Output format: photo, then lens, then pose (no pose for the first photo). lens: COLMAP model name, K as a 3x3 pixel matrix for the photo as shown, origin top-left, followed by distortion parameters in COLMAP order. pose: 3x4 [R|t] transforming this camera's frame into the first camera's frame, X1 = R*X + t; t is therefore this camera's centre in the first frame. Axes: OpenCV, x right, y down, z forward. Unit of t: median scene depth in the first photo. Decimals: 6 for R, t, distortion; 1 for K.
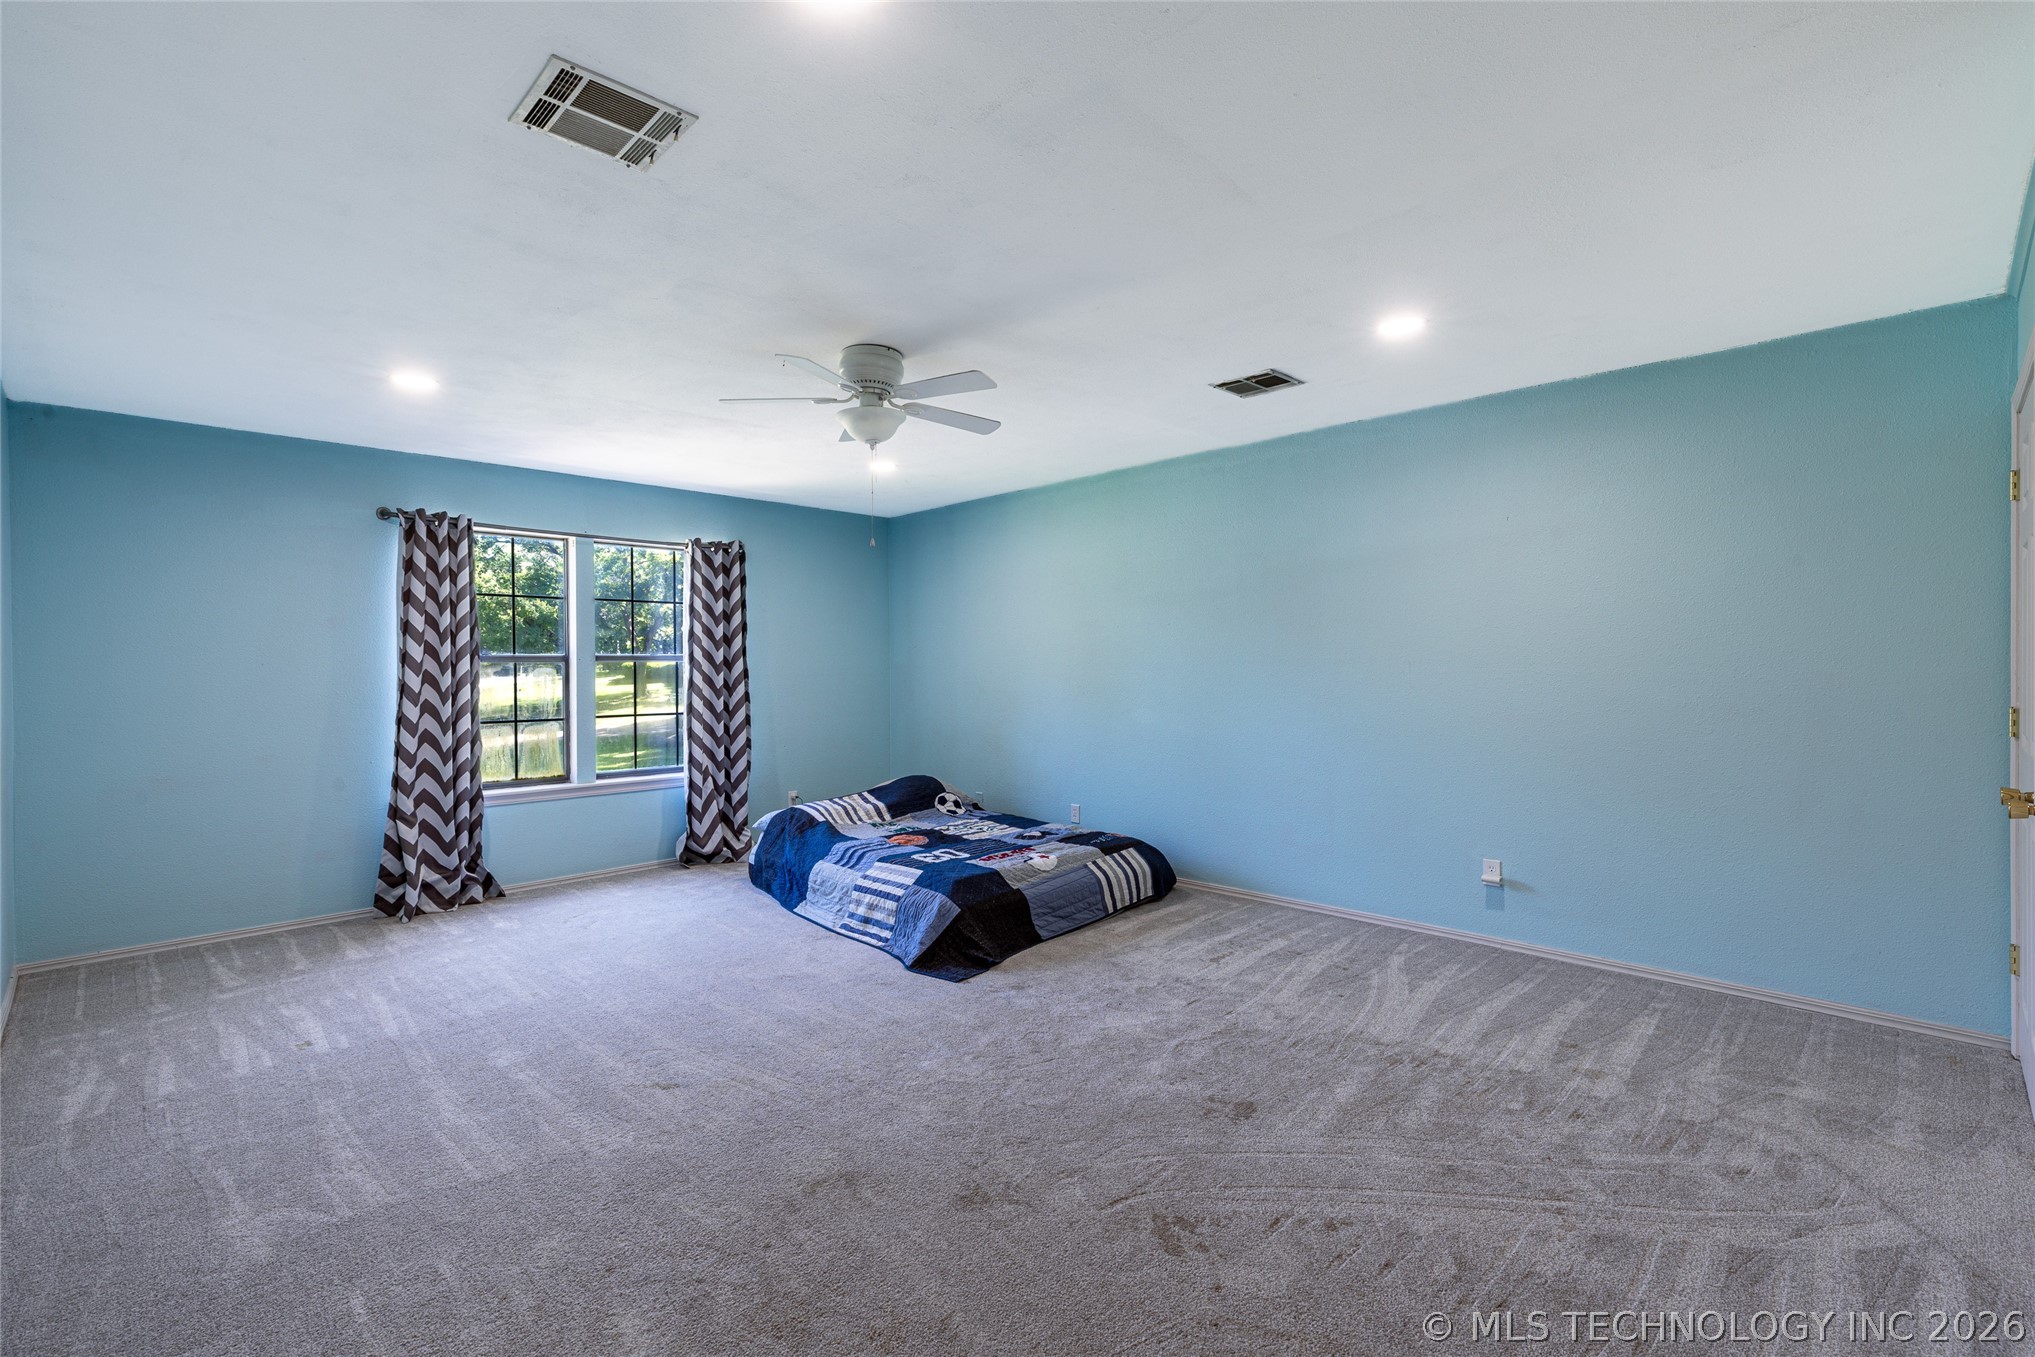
lens RADIAL K [[918.4, 0, 1023.0], [0, 918.4, 672.3], [0, 0, 1]] dist [0.001296, 0.000109]
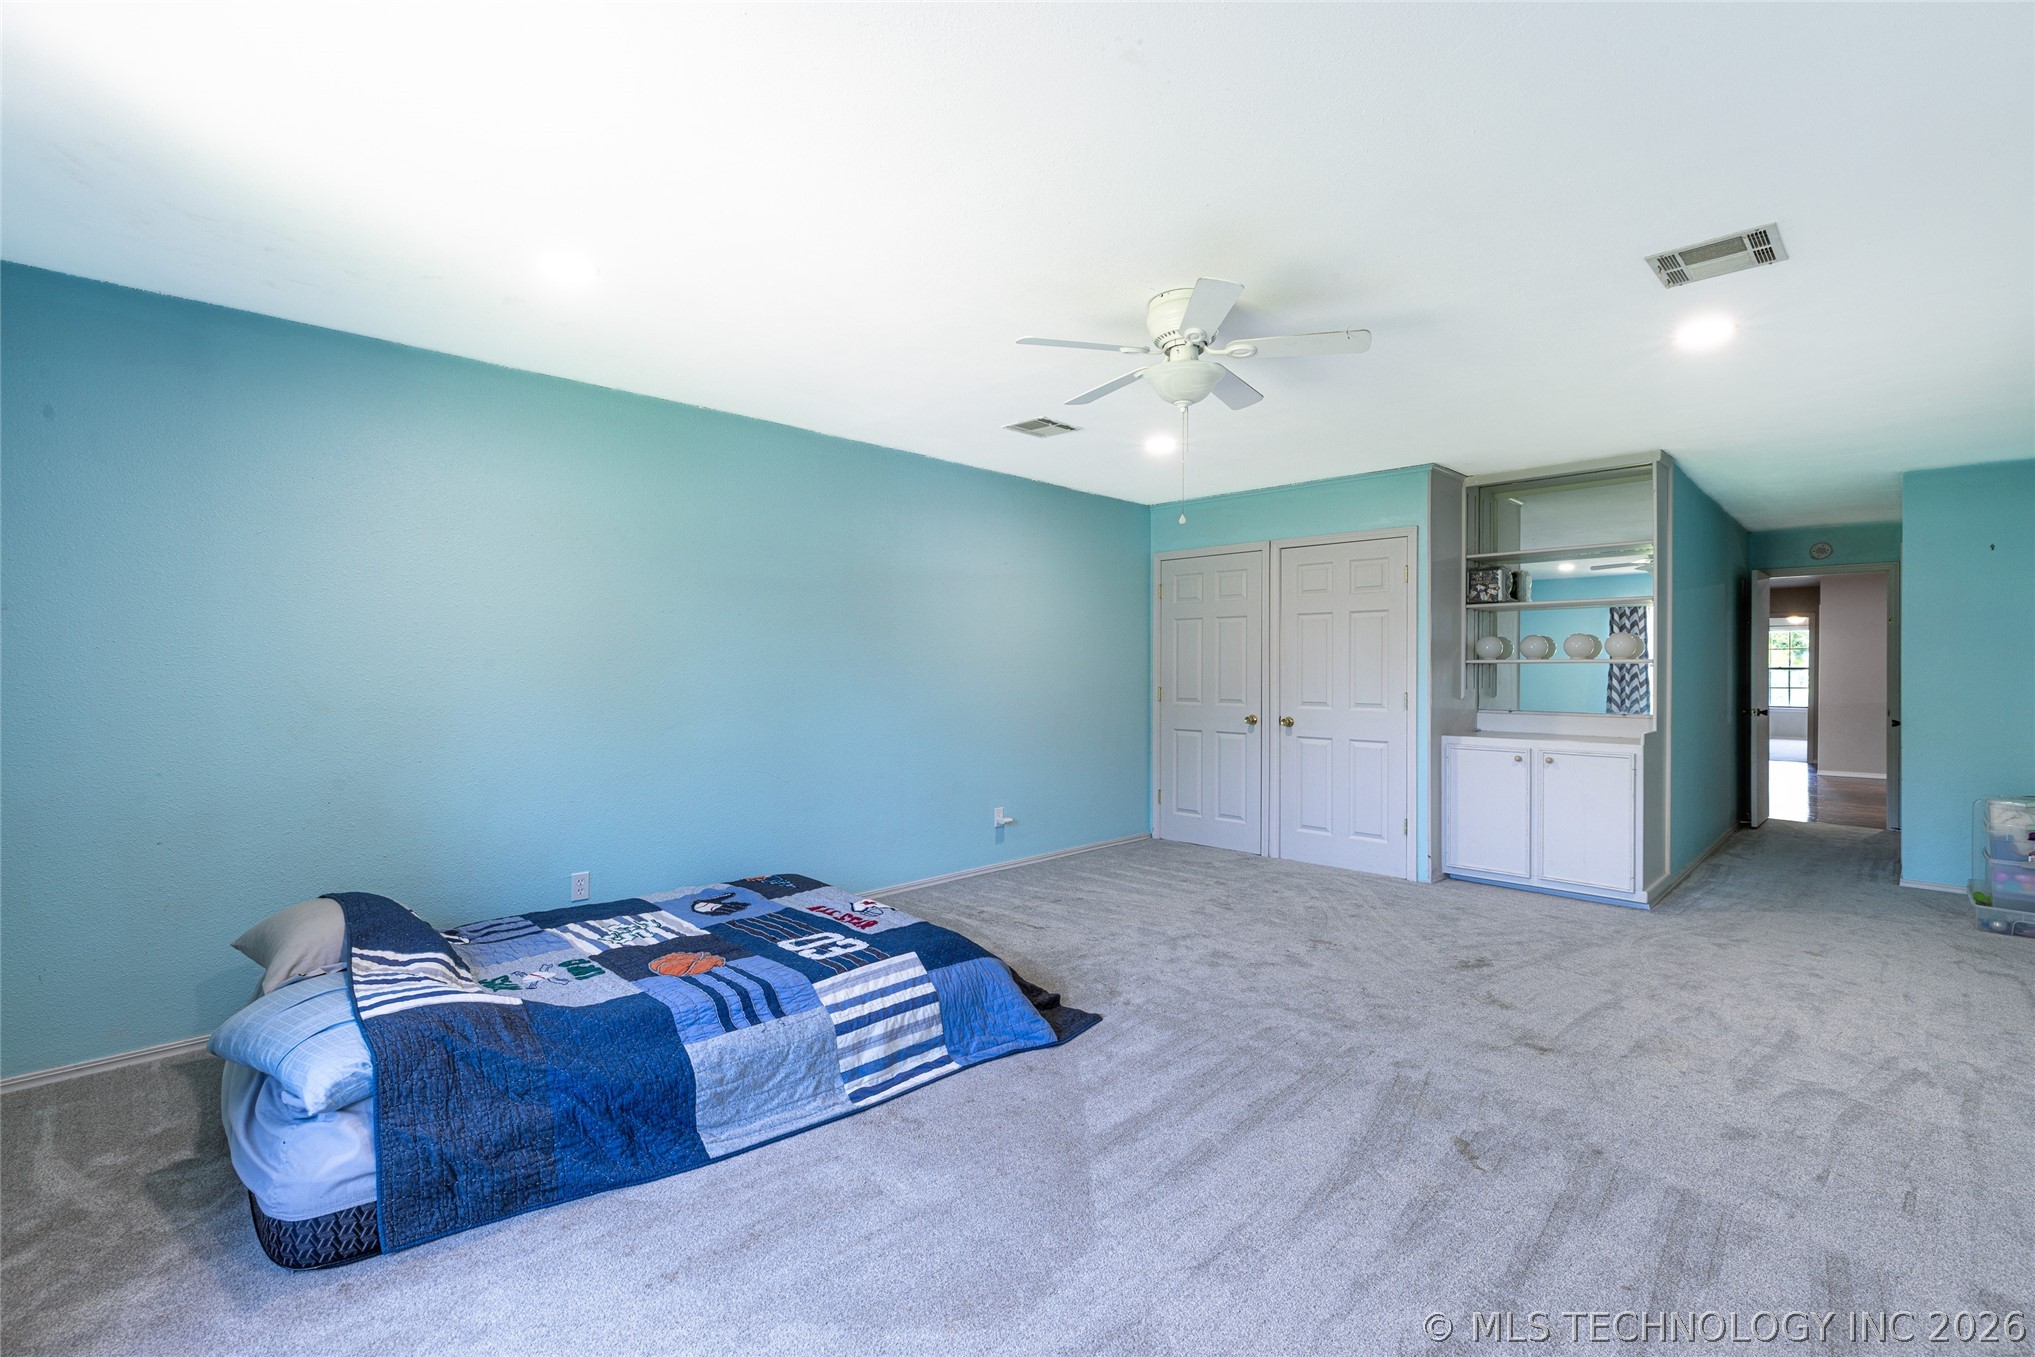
lens RADIAL K [[918.4, 0, 1017.9], [0, 918.4, 677.9], [0, 0, 1]] dist [0.001296, 0.000109]
pose [[-0.017487, -0.002334, 0.999844, -0.804063], [0.000018, 0.999997, 0.002335, 0.005353], [-0.999847, 0.000059, -0.017487, 0.923624]]
